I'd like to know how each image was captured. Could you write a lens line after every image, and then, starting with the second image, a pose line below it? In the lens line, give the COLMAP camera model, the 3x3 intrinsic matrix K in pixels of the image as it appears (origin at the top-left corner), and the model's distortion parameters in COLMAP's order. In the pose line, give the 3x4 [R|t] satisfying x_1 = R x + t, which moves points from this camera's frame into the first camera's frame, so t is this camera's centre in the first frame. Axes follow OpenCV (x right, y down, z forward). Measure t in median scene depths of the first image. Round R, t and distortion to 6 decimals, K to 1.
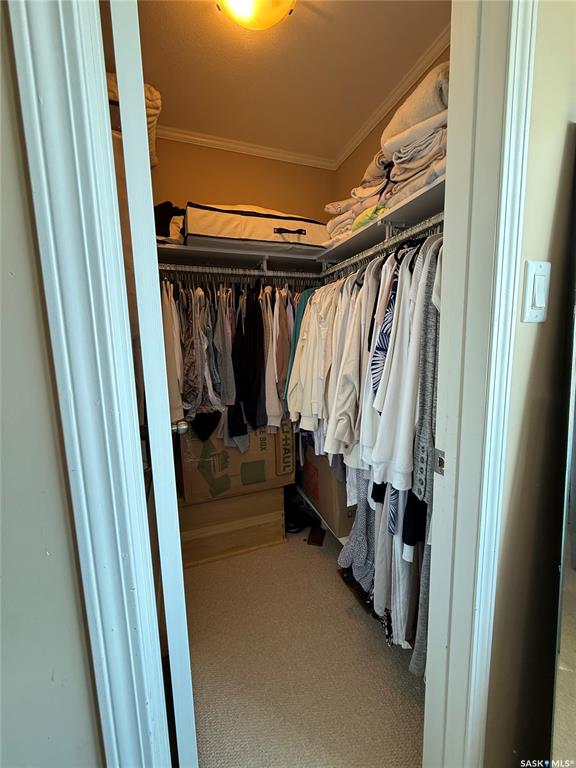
lens RADIAL K [[304.1, 0, 288.6], [0, 304.1, 383.2], [0, 0, 1]] dist [-0.001079, 0.000621]
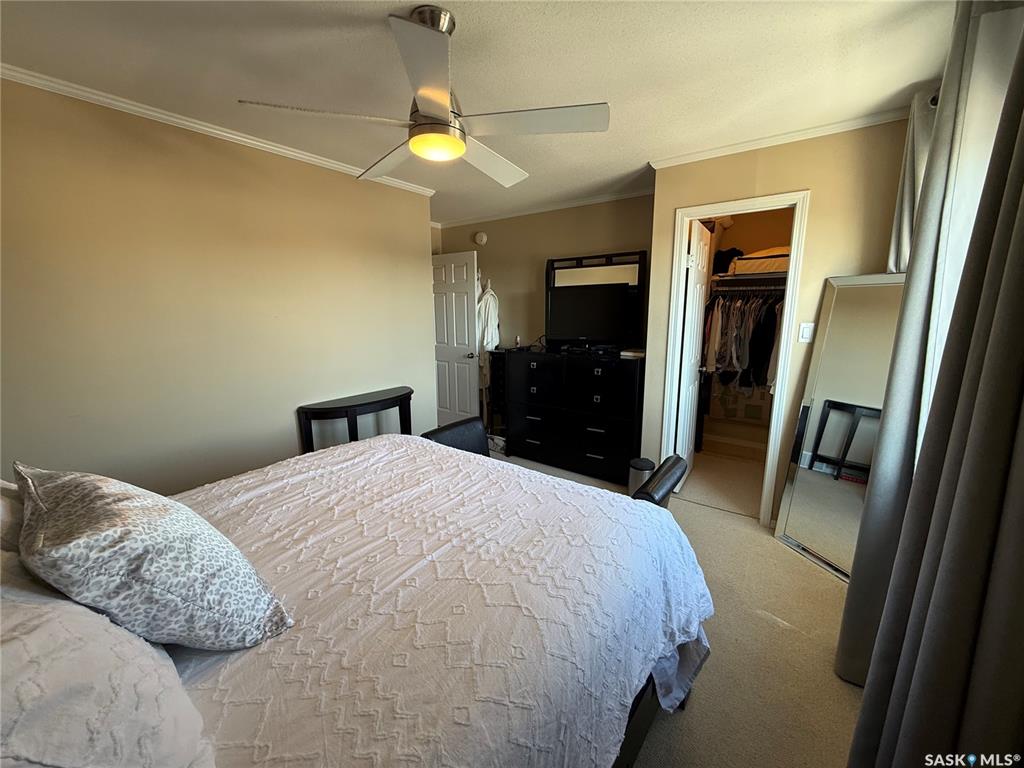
lens RADIAL K [[405.5, 0, 511.3], [0, 405.5, 385.6], [0, 0, 1]] dist [-0.001079, 0.000621]
pose [[0.556376, 0.174841, -0.812328, 0.973478], [-0.116865, 0.984360, 0.131826, 0.016362], [0.822671, 0.021588, 0.568107, -1.426705]]
